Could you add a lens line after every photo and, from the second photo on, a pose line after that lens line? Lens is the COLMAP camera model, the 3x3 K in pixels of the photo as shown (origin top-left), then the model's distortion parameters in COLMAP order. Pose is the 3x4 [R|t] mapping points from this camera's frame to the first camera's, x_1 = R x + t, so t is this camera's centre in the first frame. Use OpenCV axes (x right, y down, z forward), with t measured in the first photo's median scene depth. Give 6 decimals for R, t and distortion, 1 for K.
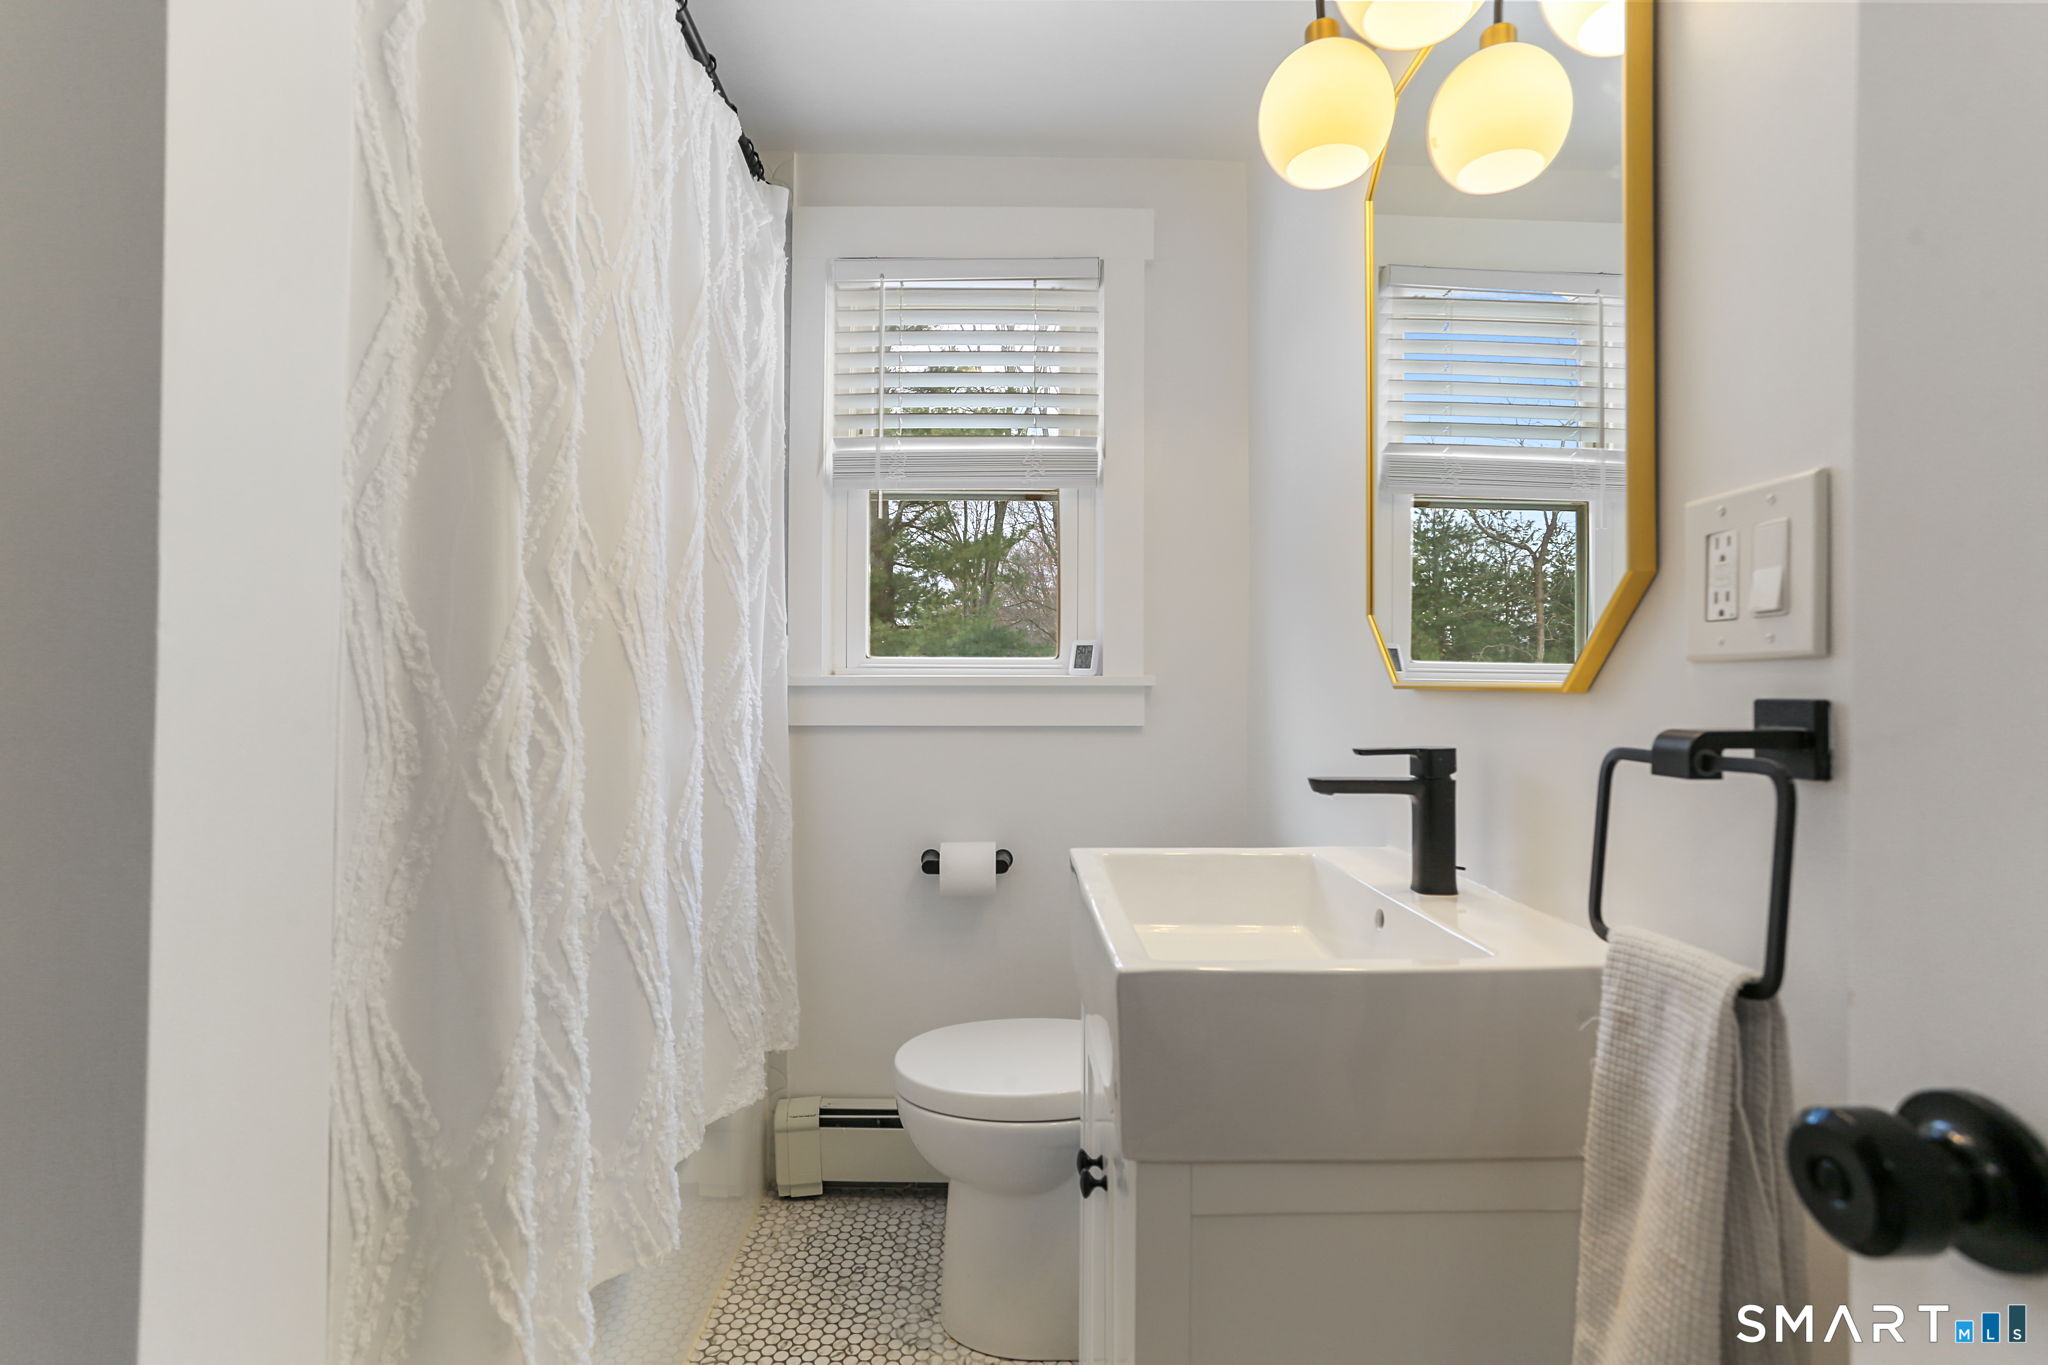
lens RADIAL K [[990.2, 0, 1022.4], [0, 990.2, 663.8], [0, 0, 1]] dist [-0.053414, 0.034454]
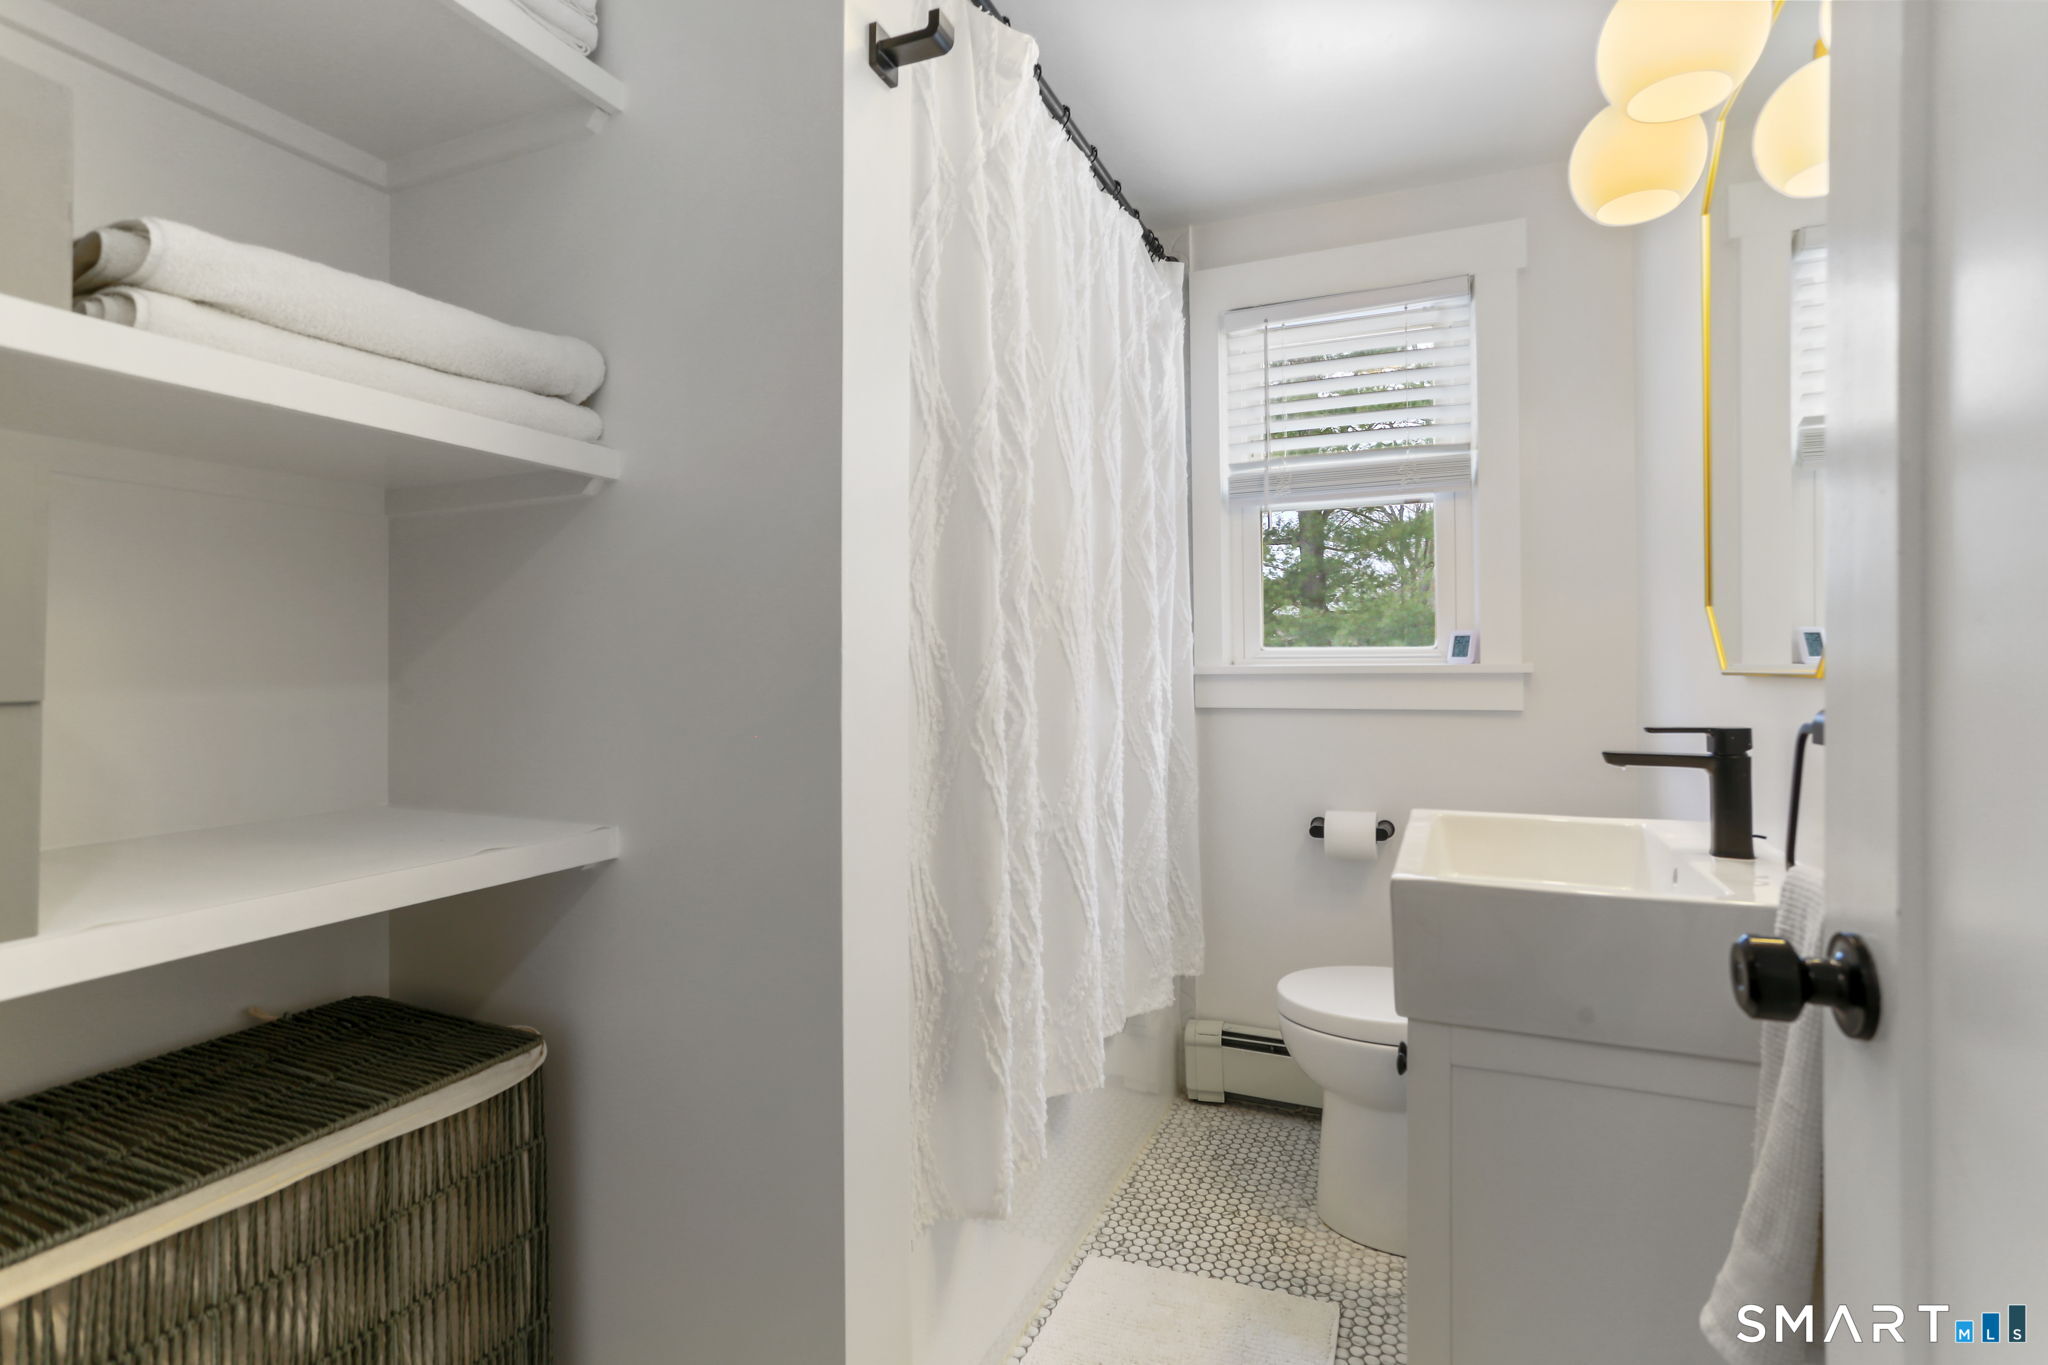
lens RADIAL K [[990.2, 0, 1022.4], [0, 990.2, 663.8], [0, 0, 1]] dist [-0.053414, 0.034454]
pose [[0.907593, -0.009144, -0.419752, 0.127602], [0.014658, 0.999843, 0.009912, -0.008293], [0.419596, -0.015148, 0.907585, -0.290043]]
